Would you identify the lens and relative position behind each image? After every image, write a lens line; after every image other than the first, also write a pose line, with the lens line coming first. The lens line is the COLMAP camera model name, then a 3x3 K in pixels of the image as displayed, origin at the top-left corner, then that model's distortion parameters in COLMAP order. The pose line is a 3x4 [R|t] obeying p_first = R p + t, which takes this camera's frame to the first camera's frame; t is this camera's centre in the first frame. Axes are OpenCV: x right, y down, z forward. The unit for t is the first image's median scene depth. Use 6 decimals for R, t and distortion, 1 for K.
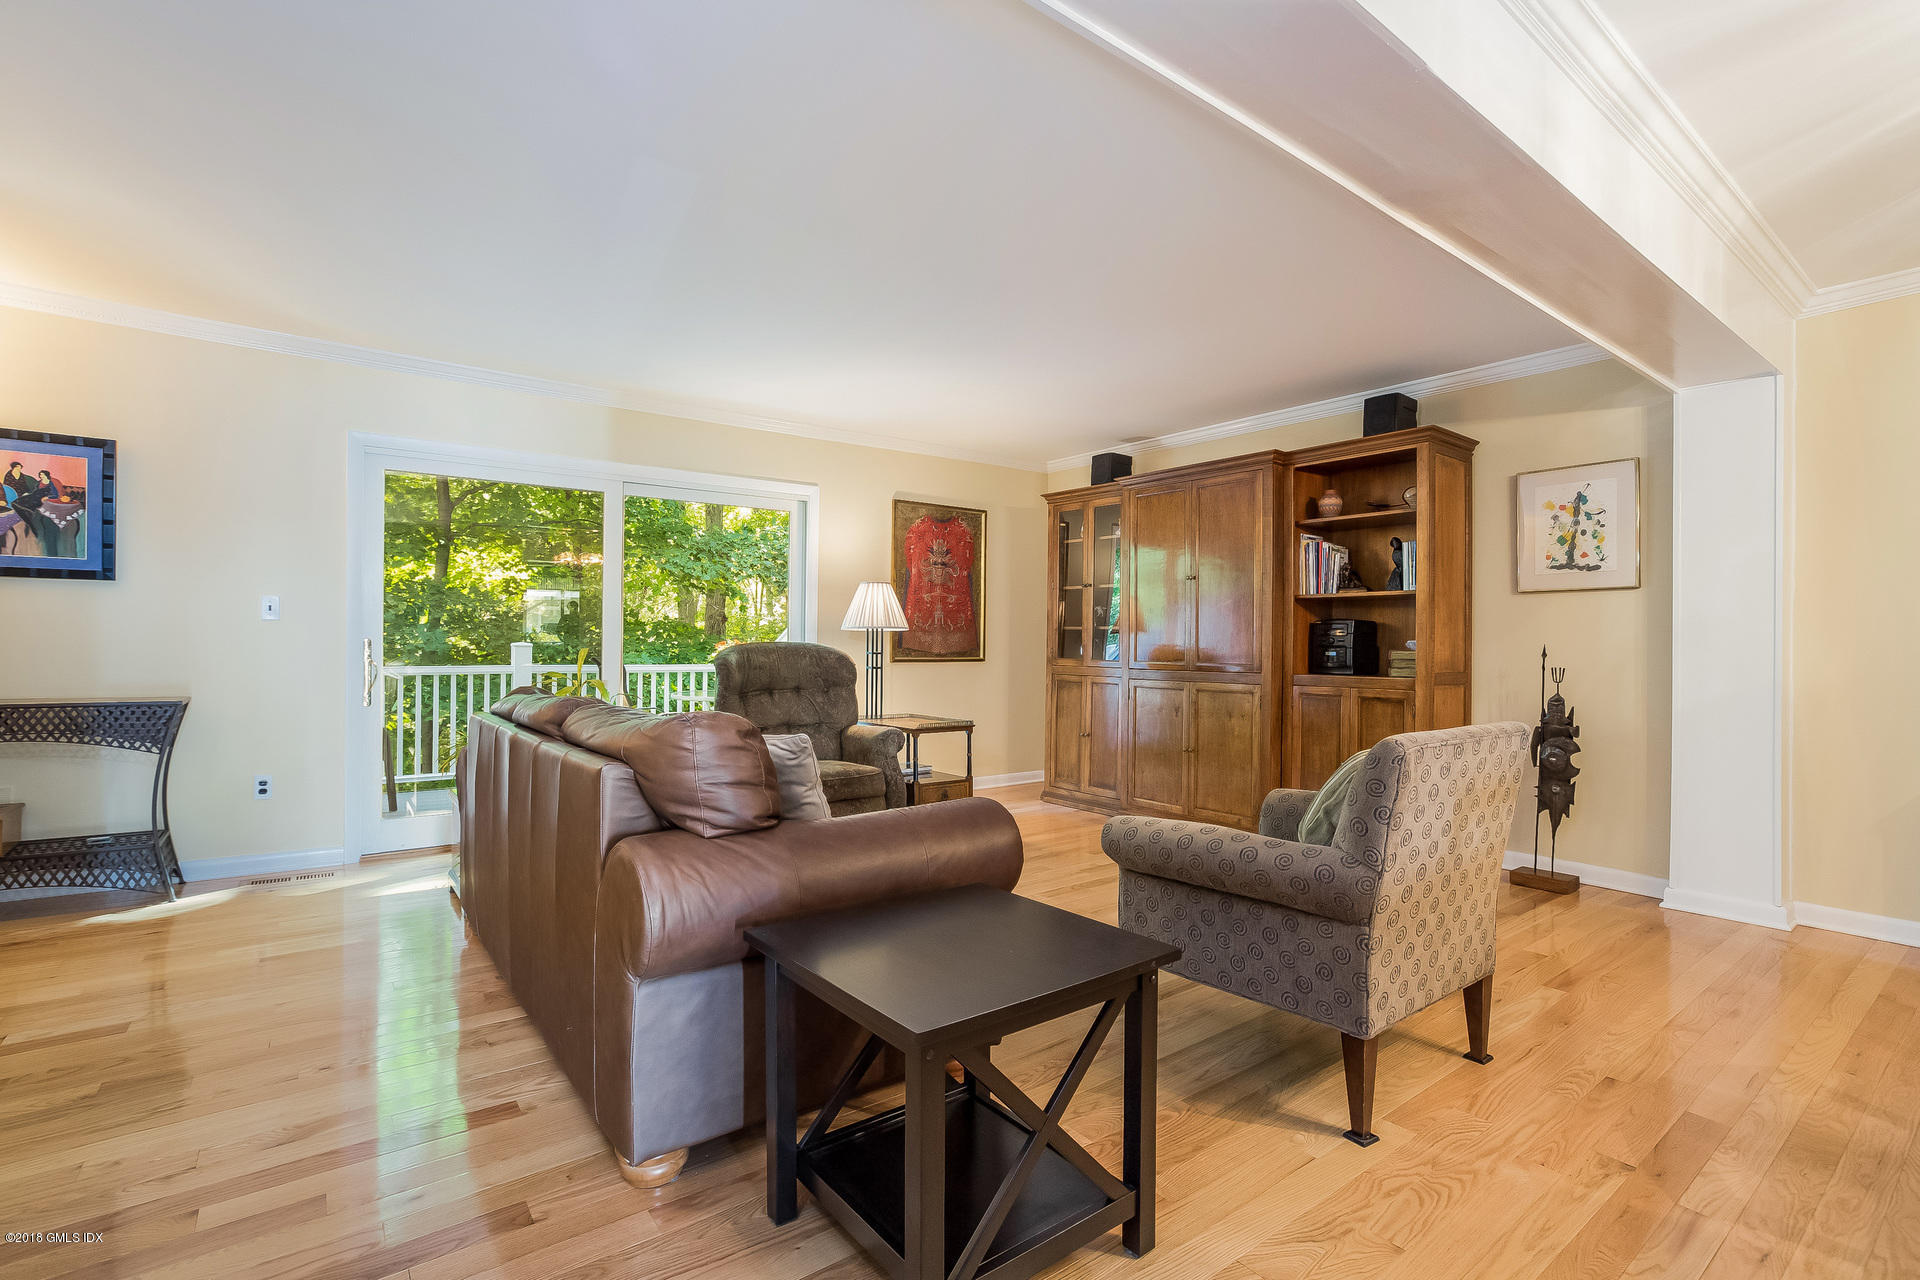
lens RADIAL K [[896.0, 0, 960.0], [0, 896.0, 640.0], [0, 0, 1]] dist [-0.021940, 0.000232]
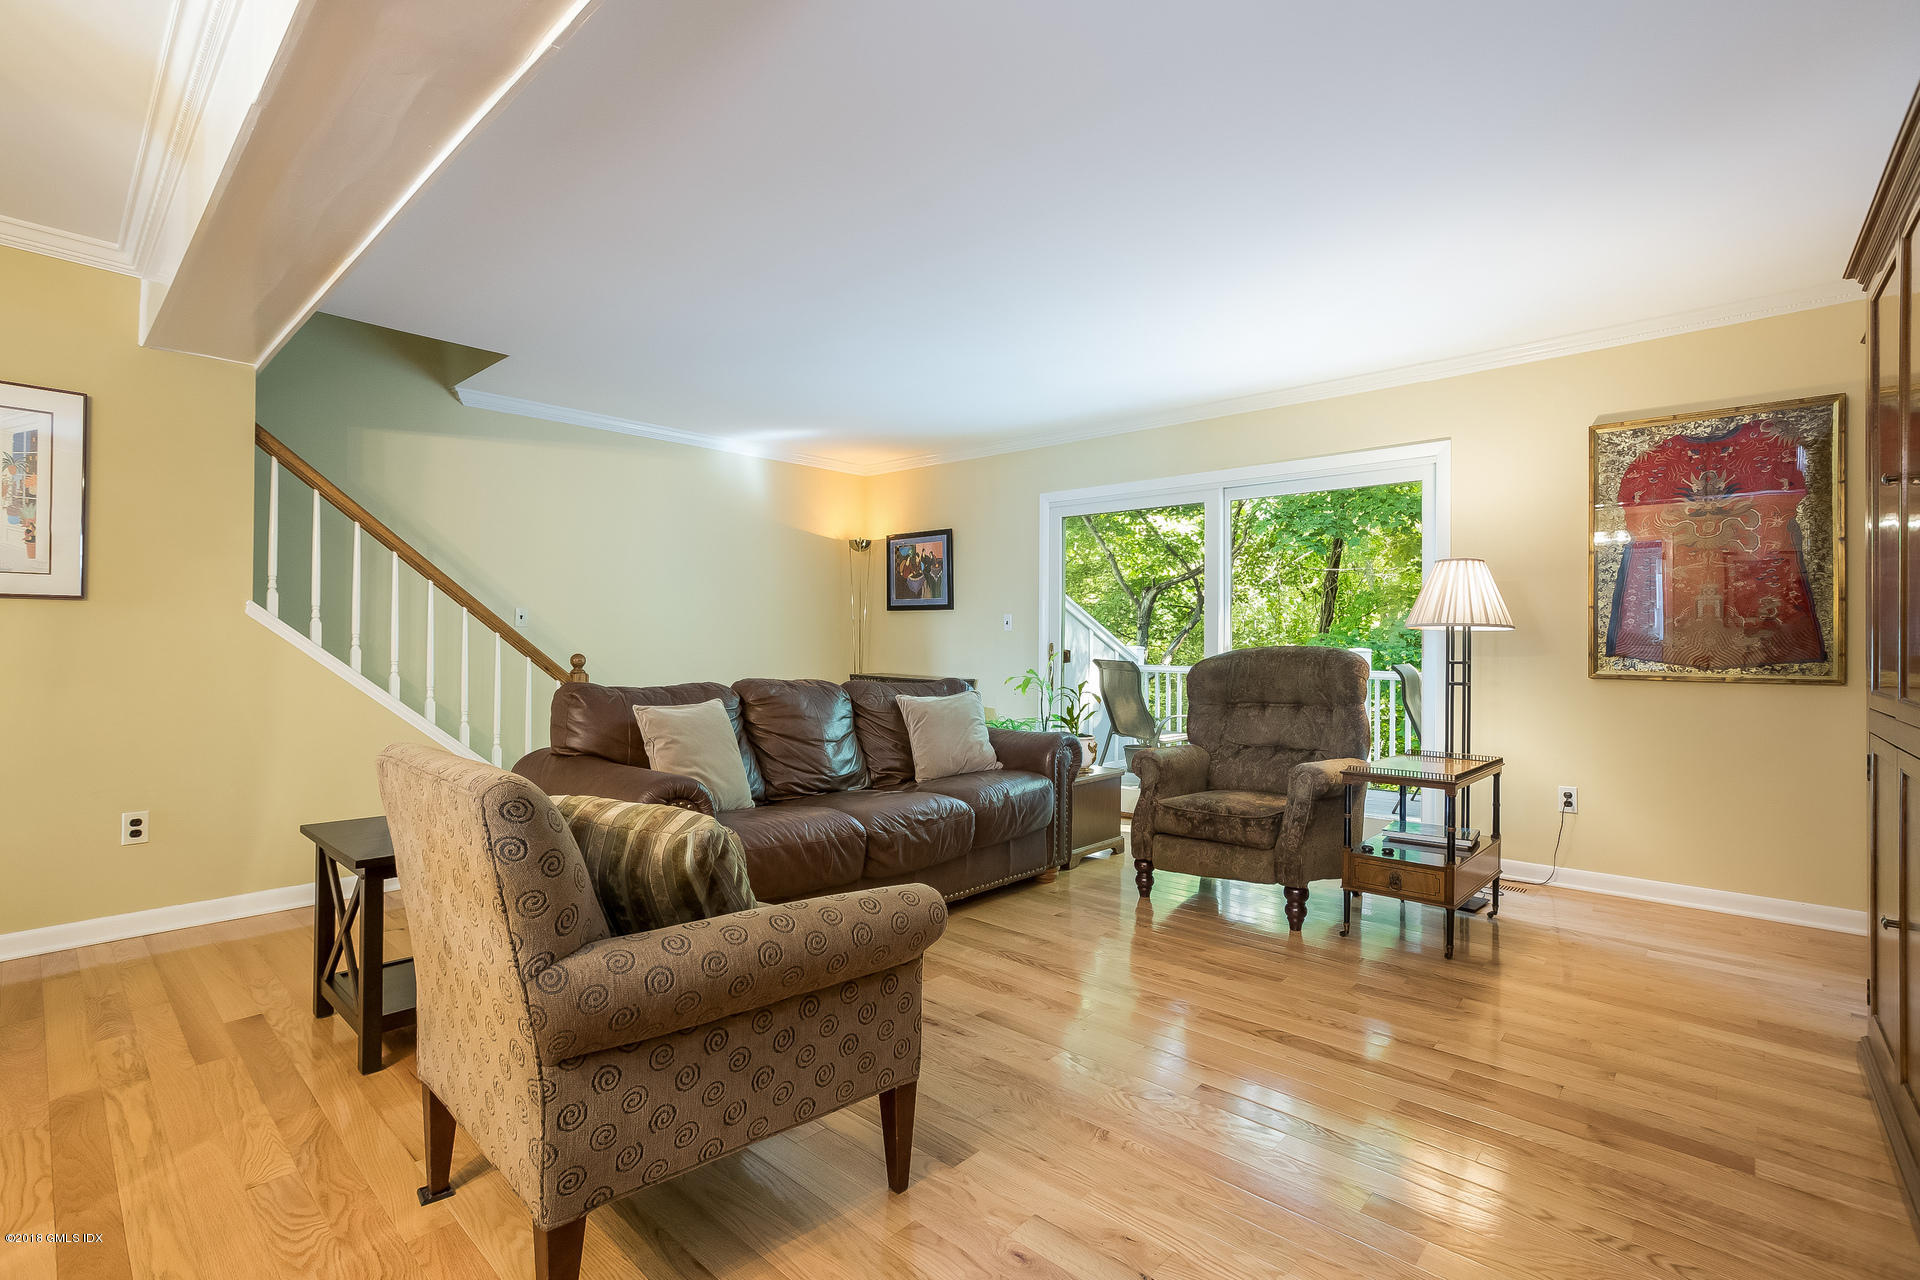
lens RADIAL K [[896.0, 0, 960.0], [0, 896.0, 640.0], [0, 0, 1]] dist [-0.021940, 0.000232]
pose [[0.189801, -0.009199, -0.981779, 0.578098], [-0.001968, 0.999951, -0.009749, 0.004000], [0.981821, 0.003782, 0.189774, 0.549088]]
